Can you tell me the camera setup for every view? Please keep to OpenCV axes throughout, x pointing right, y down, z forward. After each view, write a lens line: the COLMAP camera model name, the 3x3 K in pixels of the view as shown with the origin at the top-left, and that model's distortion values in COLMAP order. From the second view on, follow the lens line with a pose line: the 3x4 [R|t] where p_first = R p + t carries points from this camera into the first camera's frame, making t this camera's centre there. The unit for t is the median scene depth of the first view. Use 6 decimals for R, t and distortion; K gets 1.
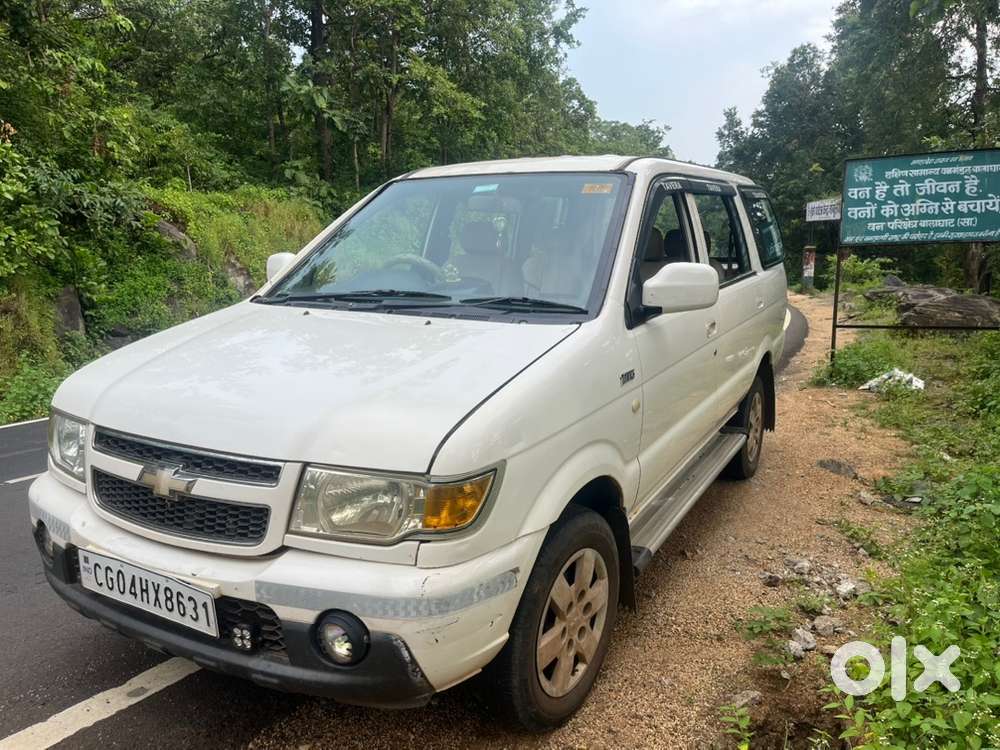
lens RADIAL K [[758.8, 0, 503.4], [0, 758.8, 413.3], [0, 0, 1]] dist [0.069641, -0.094932]
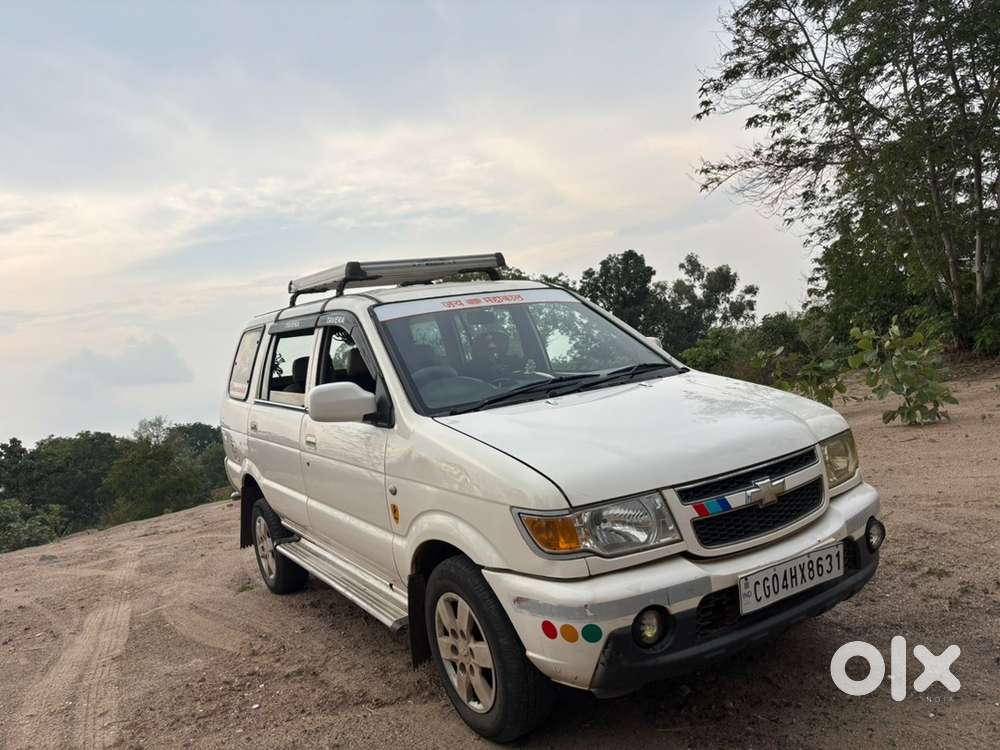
lens RADIAL K [[753.3, 0, 507.1], [0, 753.3, 379.2], [0, 0, 1]] dist [0.076372, -0.107364]
pose [[0.479347, -0.121372, 0.869192, -1.473545], [0.329051, 0.942999, -0.049788, -0.149434], [-0.813604, 0.309874, 0.491961, 0.542287]]
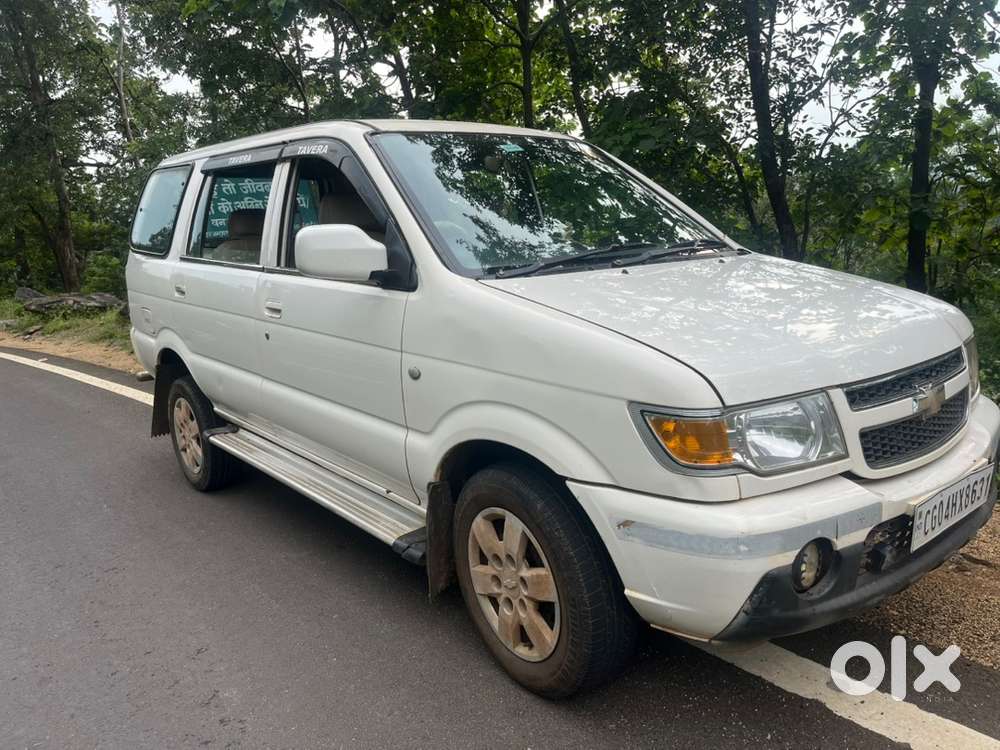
lens RADIAL K [[753.3, 0, 507.1], [0, 753.3, 379.2], [0, 0, 1]] dist [0.076372, -0.107364]
pose [[0.359575, -0.207069, 0.909851, -1.314798], [0.262070, 0.958231, 0.114509, -0.172663], [-0.895558, 0.197270, 0.398823, 0.906401]]
